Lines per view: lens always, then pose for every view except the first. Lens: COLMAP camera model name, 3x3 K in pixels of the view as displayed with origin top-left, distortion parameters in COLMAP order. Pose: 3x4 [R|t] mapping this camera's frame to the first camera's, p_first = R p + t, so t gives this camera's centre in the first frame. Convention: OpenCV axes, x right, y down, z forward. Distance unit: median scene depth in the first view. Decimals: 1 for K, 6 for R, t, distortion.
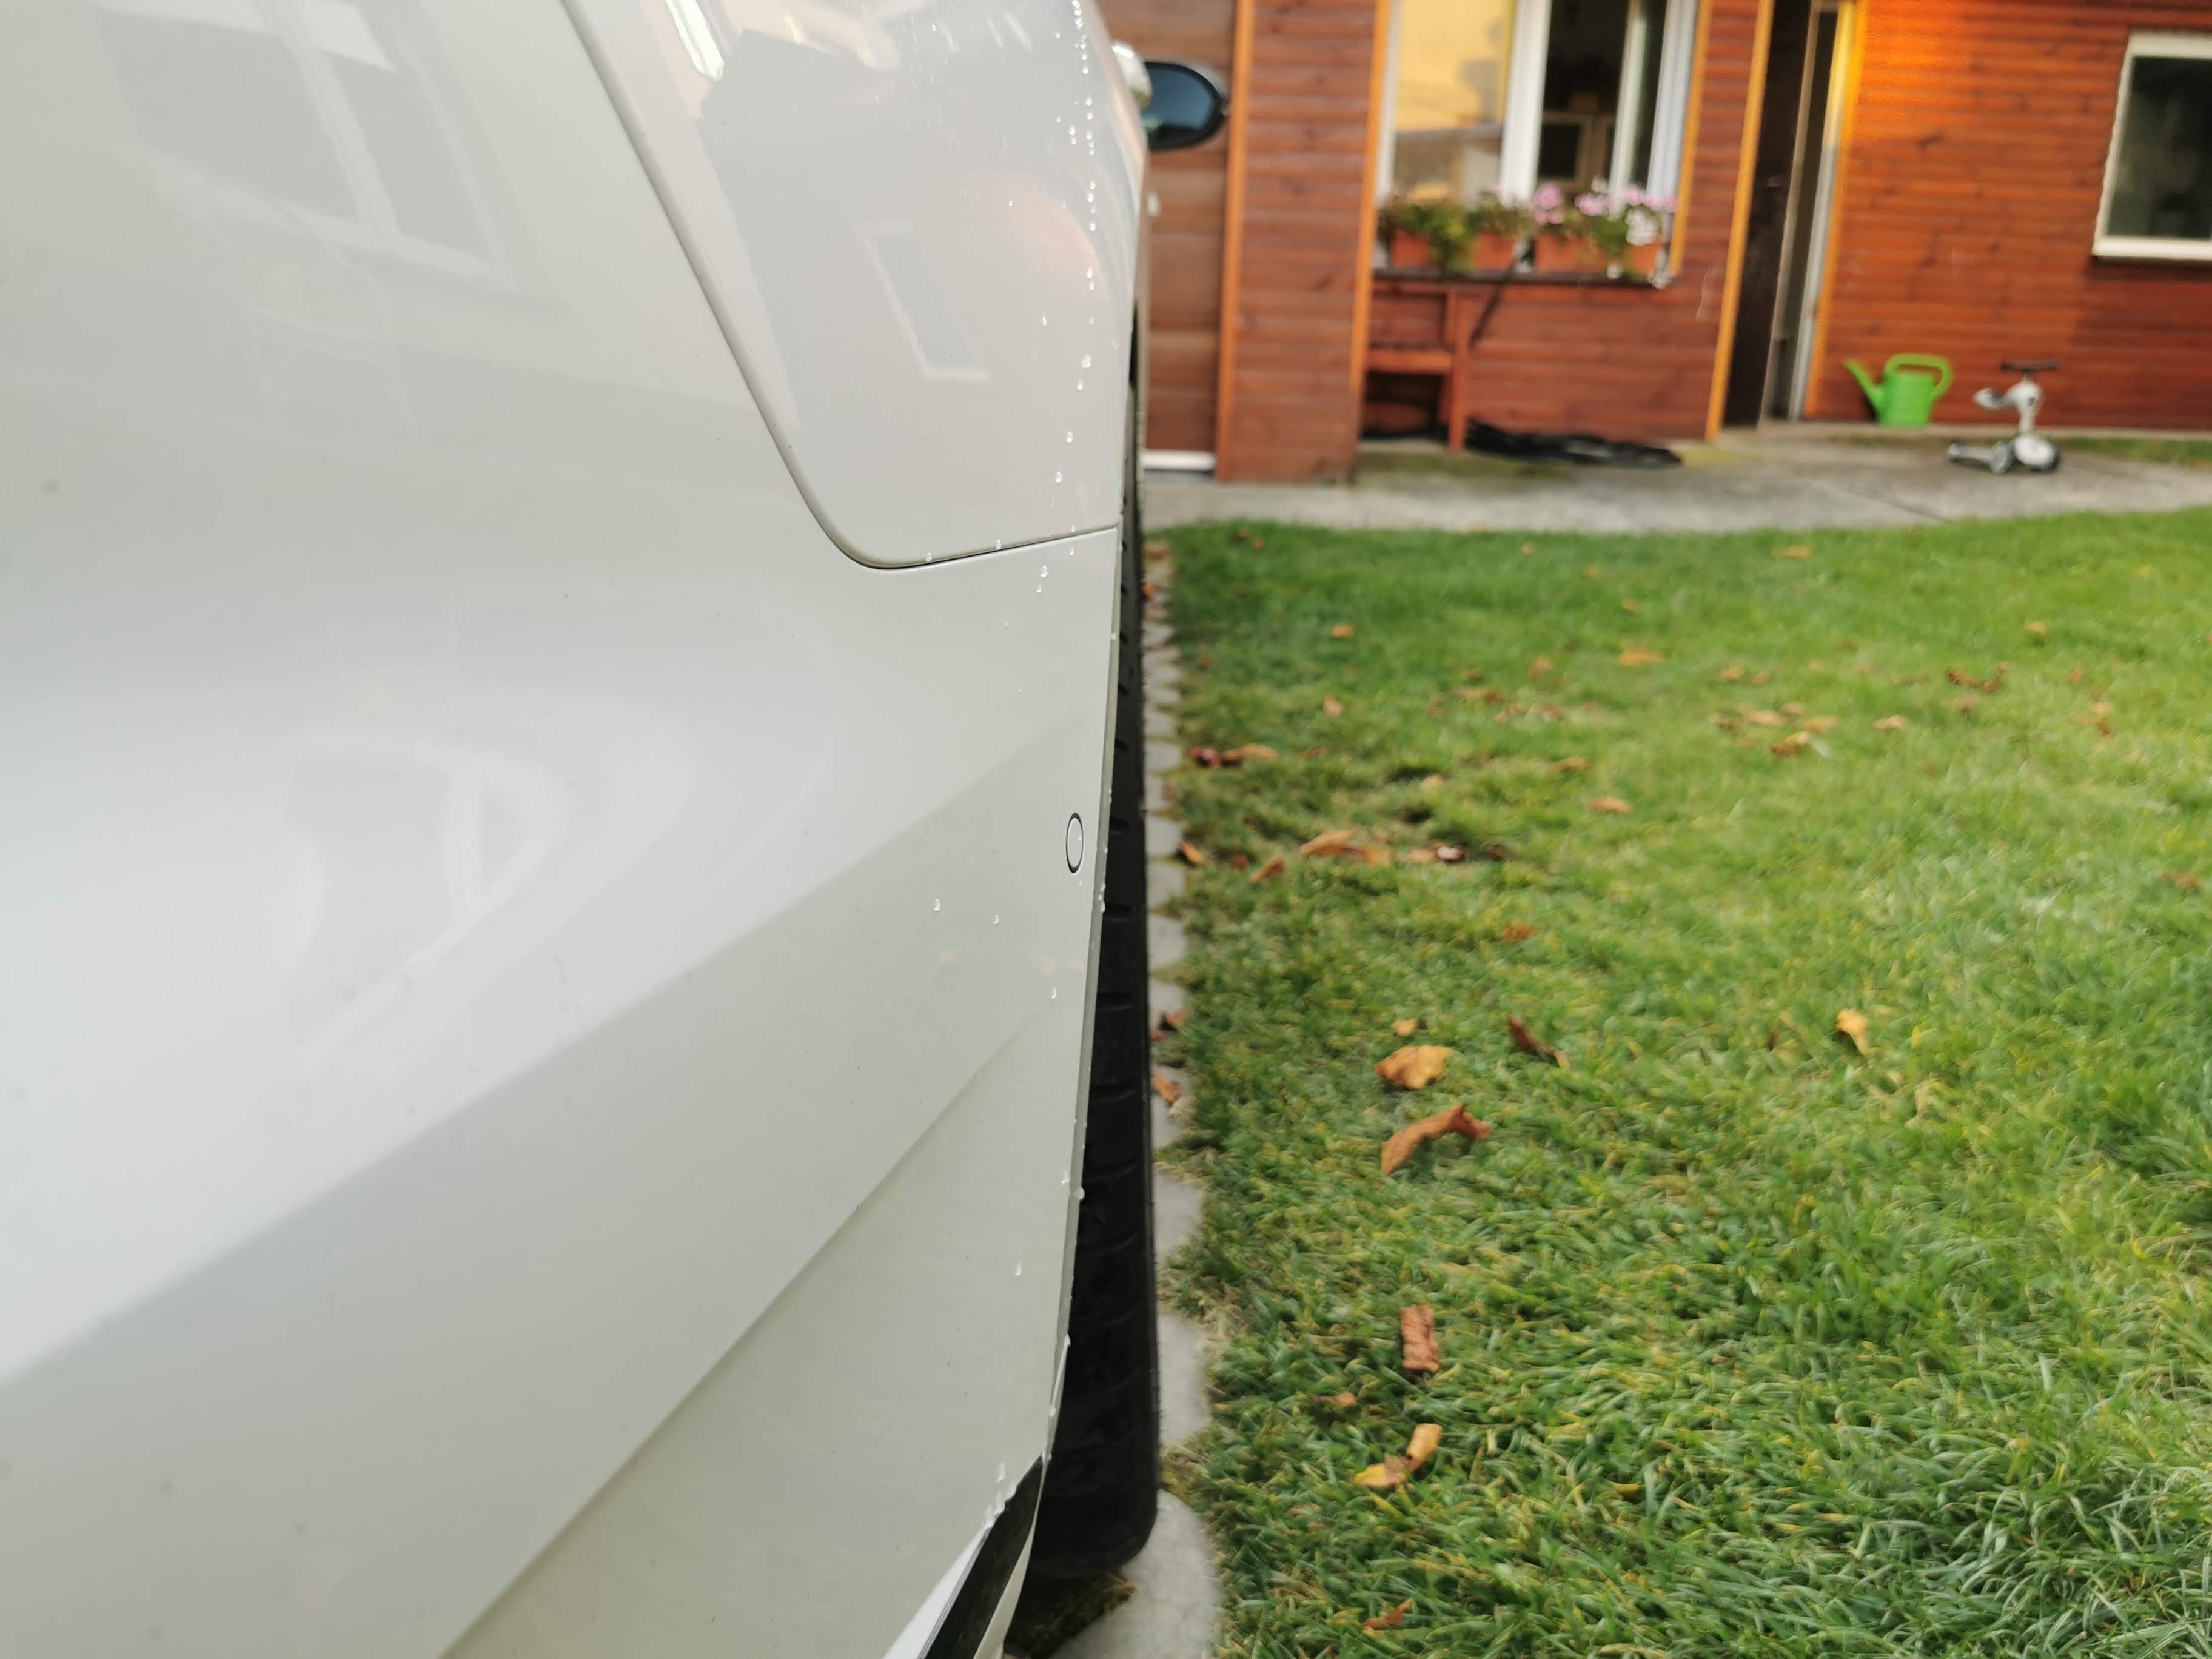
lens RADIAL K [[1824.2, 0, 1106.0], [0, 1824.2, 829.5], [0, 0, 1]] dist [-0.000651, -0.002606]
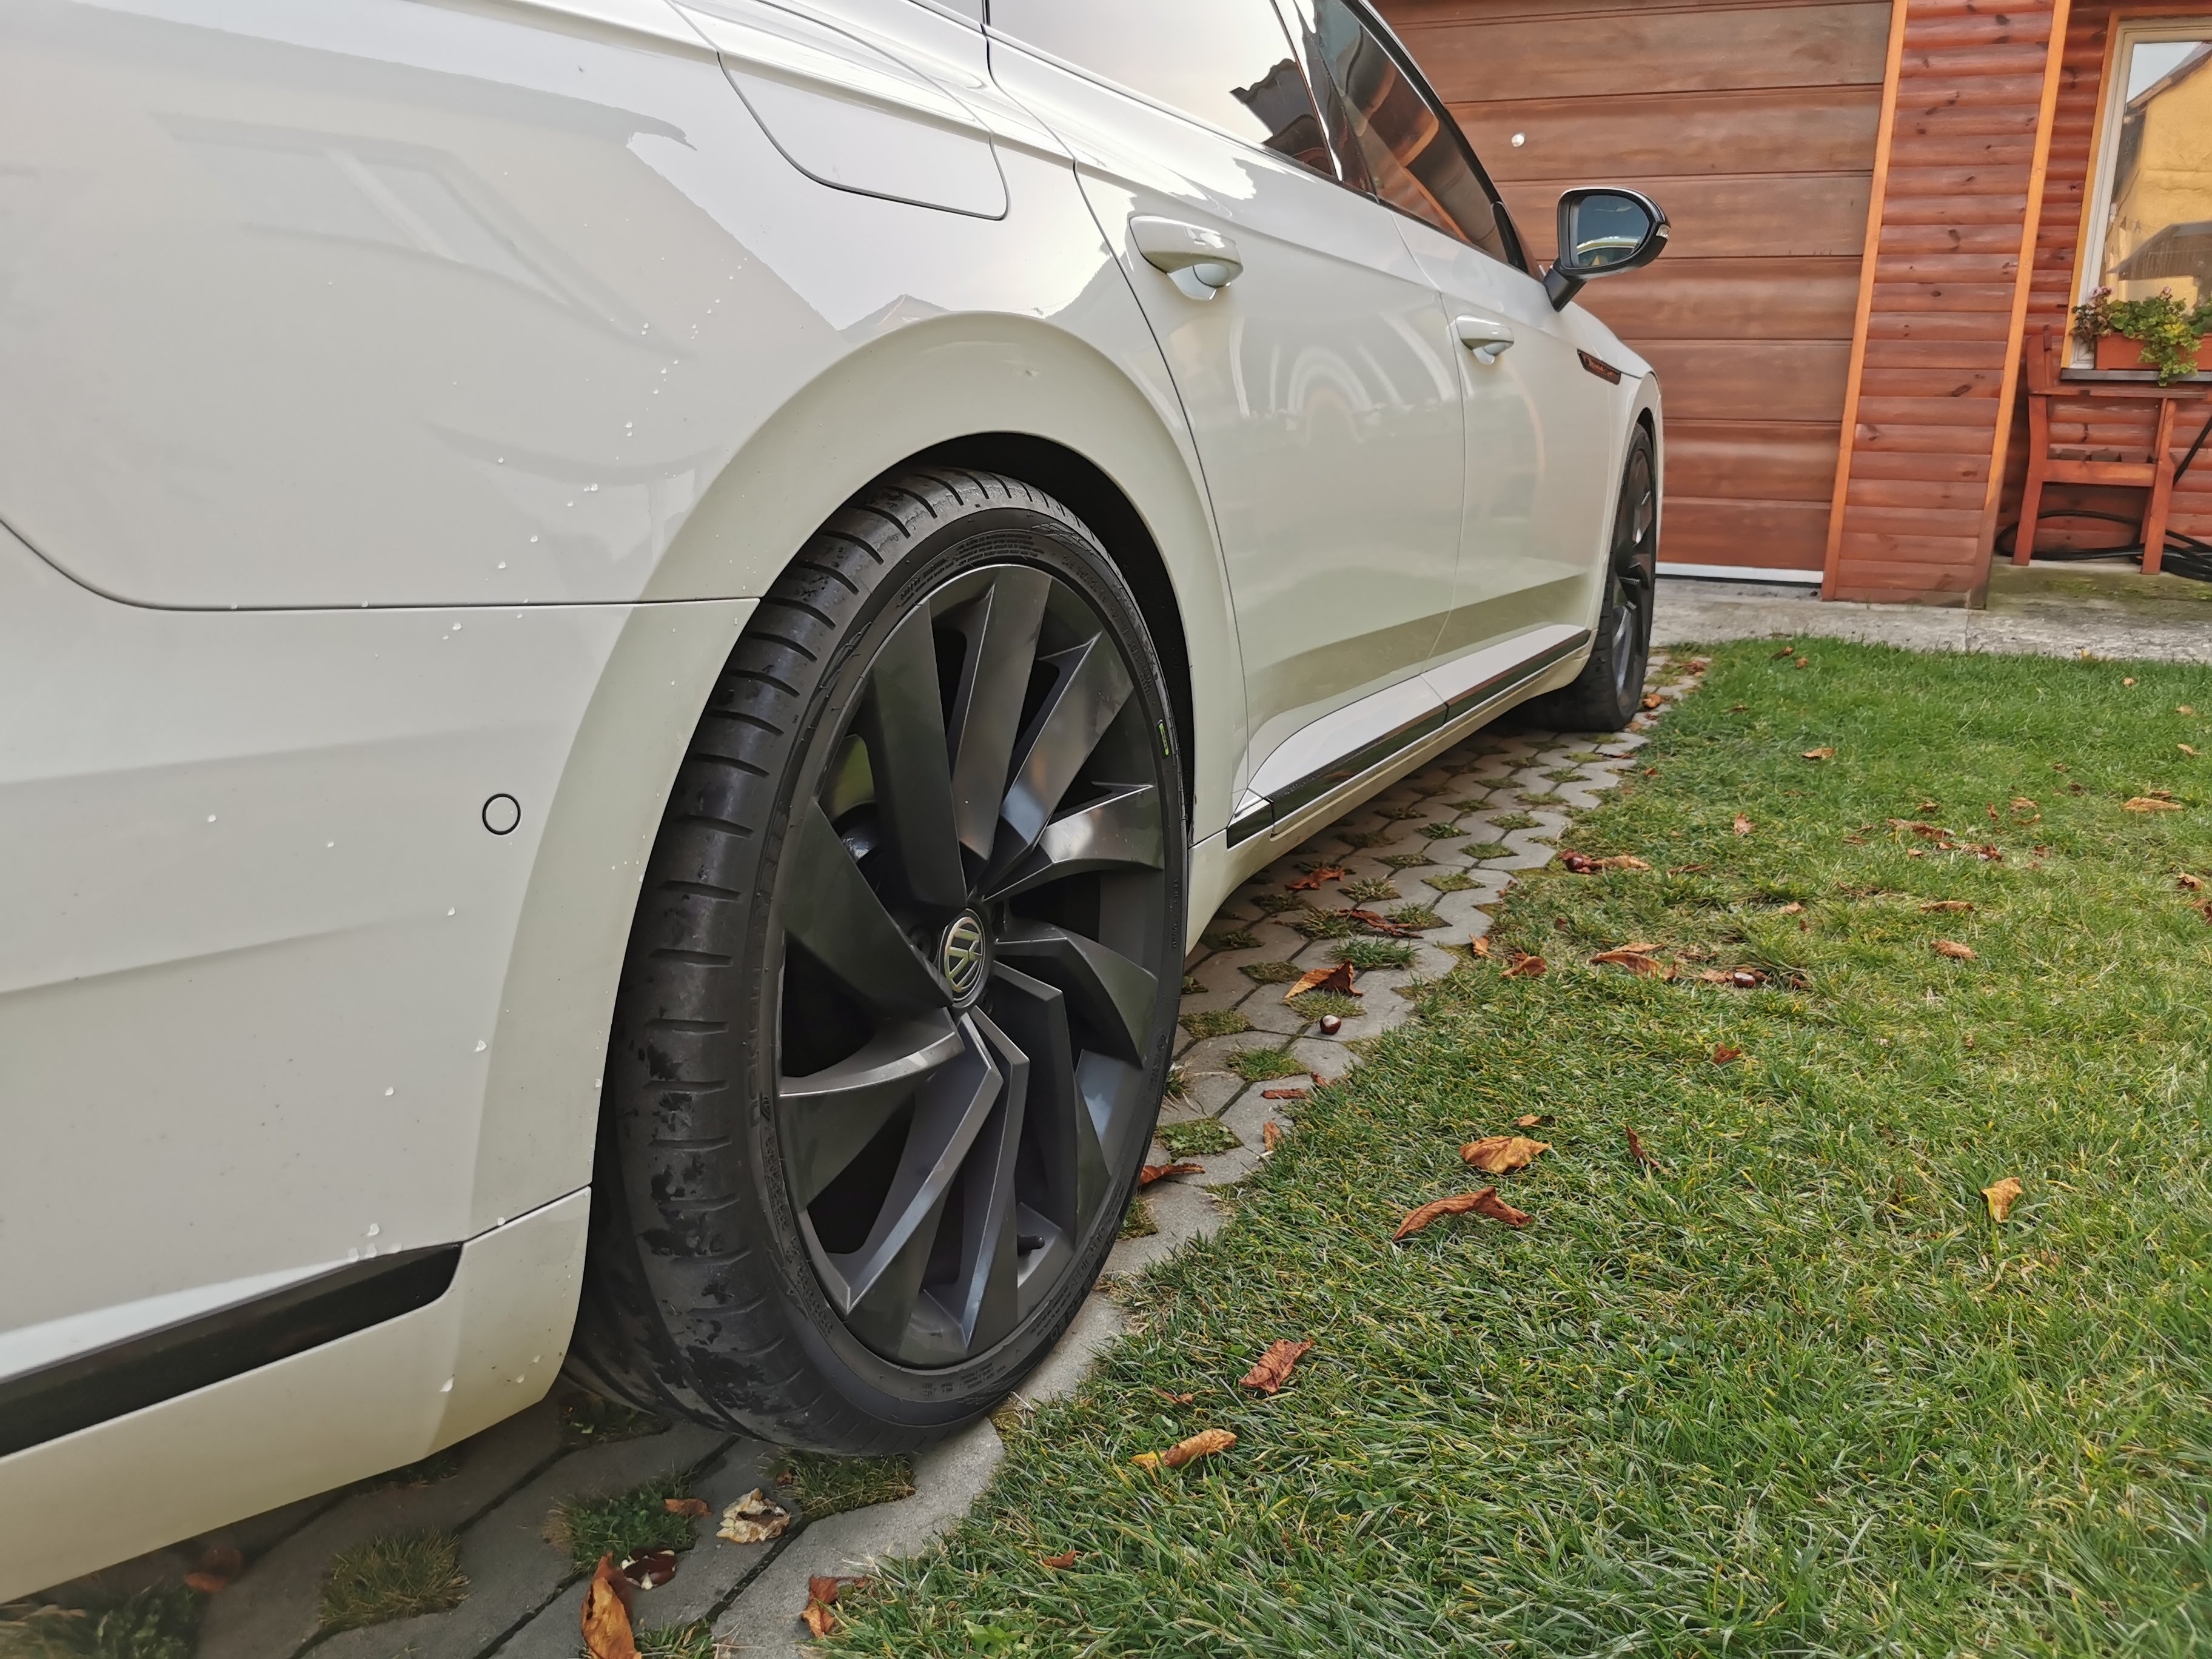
lens RADIAL K [[1824.2, 0, 1106.0], [0, 1824.2, 829.5], [0, 0, 1]] dist [-0.000651, -0.002606]
pose [[0.887745, 0.088964, -0.451656, 0.173484], [-0.113647, 0.993133, -0.027757, 0.000569], [0.446085, 0.075971, 0.891760, -0.015752]]
